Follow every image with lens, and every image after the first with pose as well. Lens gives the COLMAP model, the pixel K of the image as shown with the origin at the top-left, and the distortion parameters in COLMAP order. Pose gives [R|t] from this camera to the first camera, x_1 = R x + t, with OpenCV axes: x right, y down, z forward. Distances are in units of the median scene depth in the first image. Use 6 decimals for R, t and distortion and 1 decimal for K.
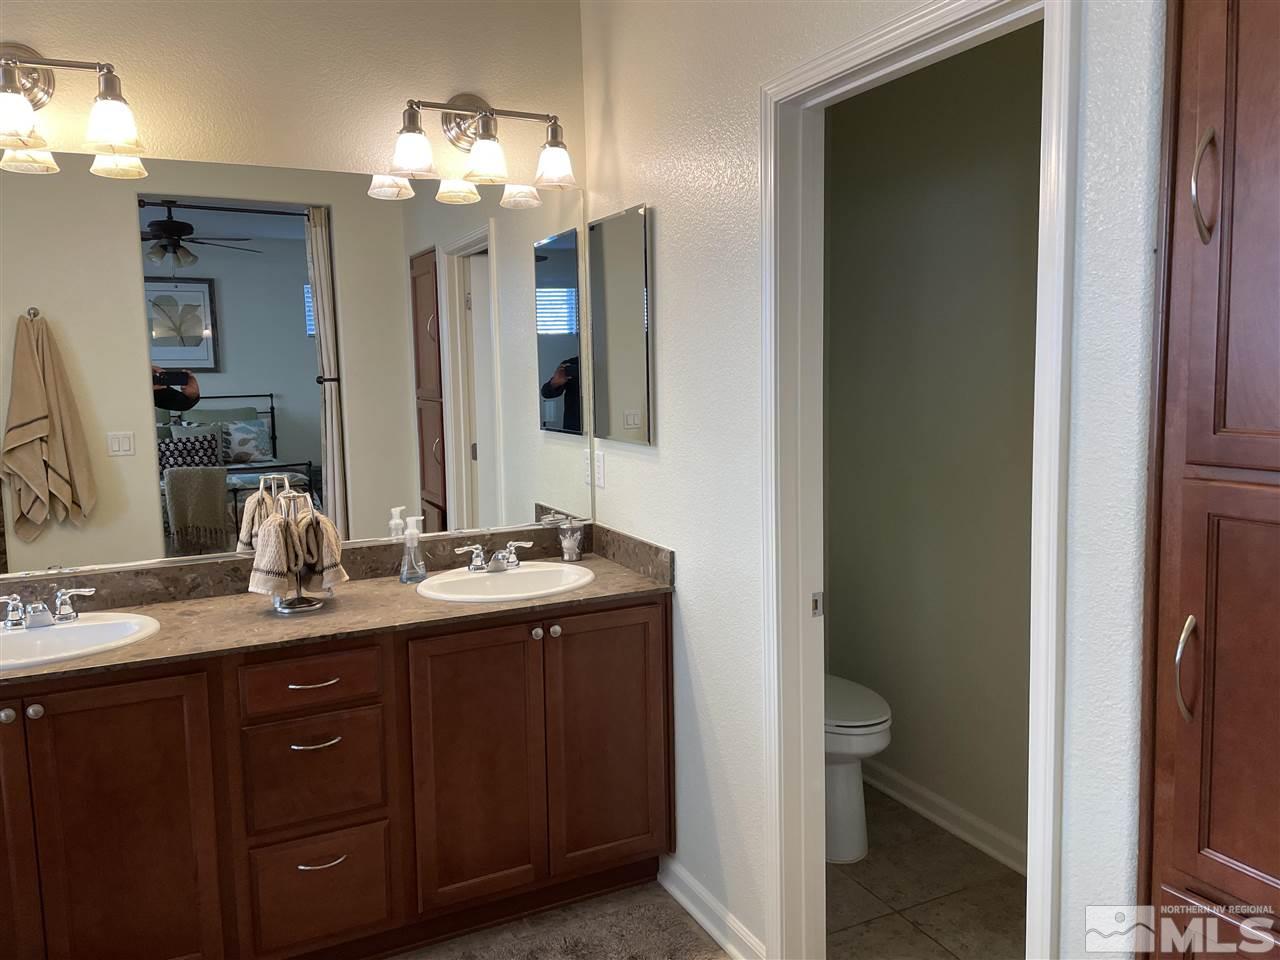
lens RADIAL K [[972.7, 0, 641.3], [0, 972.7, 468.7], [0, 0, 1]] dist [0.094060, -0.128596]
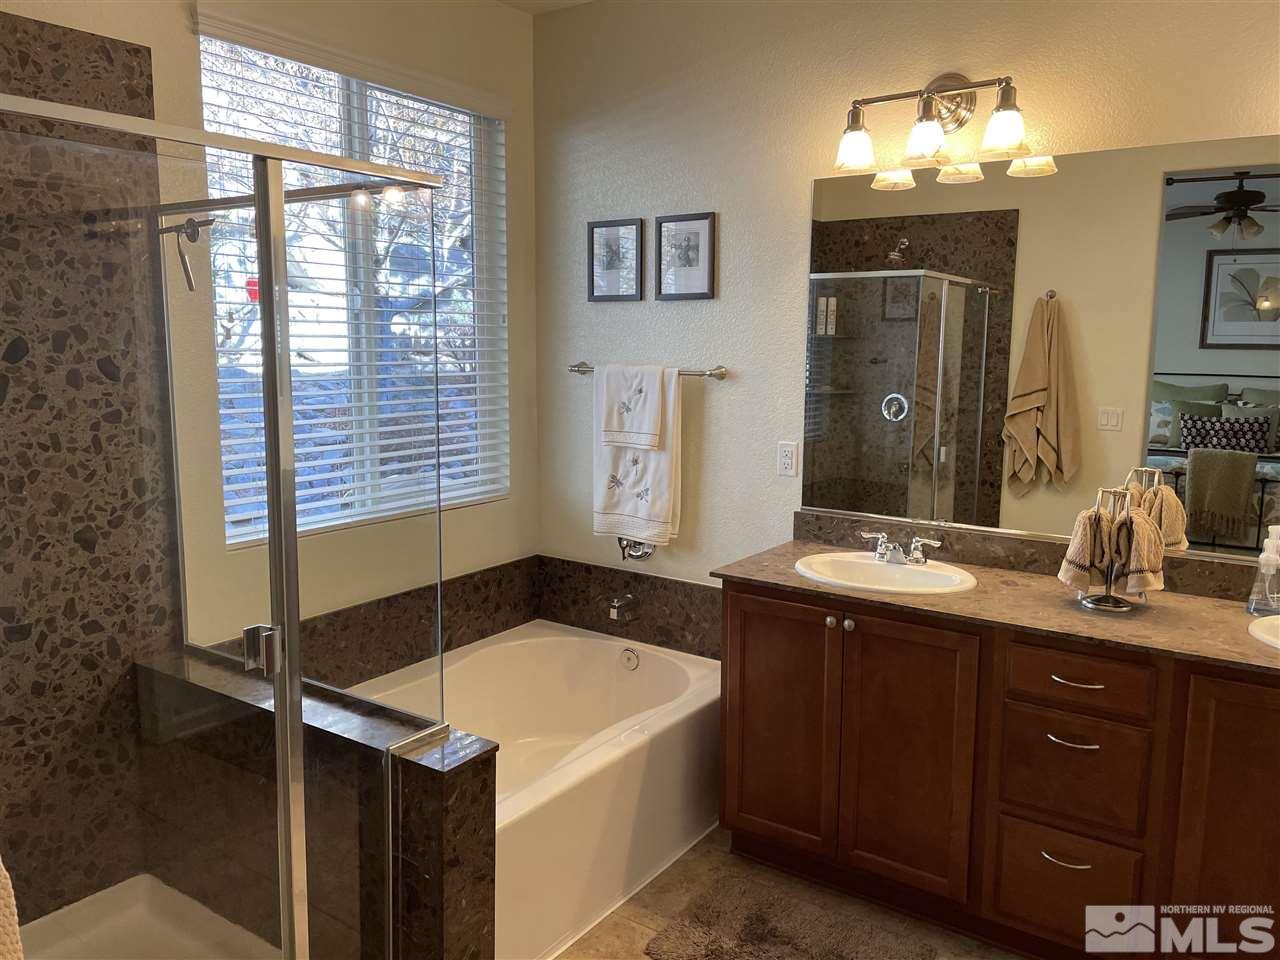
lens RADIAL K [[962.1, 0, 642.1], [0, 962.1, 472.5], [0, 0, 1]] dist [0.094065, -0.122096]
pose [[0.484683, 0.143318, -0.862869, 0.243475], [-0.110842, 0.988596, 0.101939, -0.036546], [0.867639, 0.046234, 0.495041, 0.115334]]
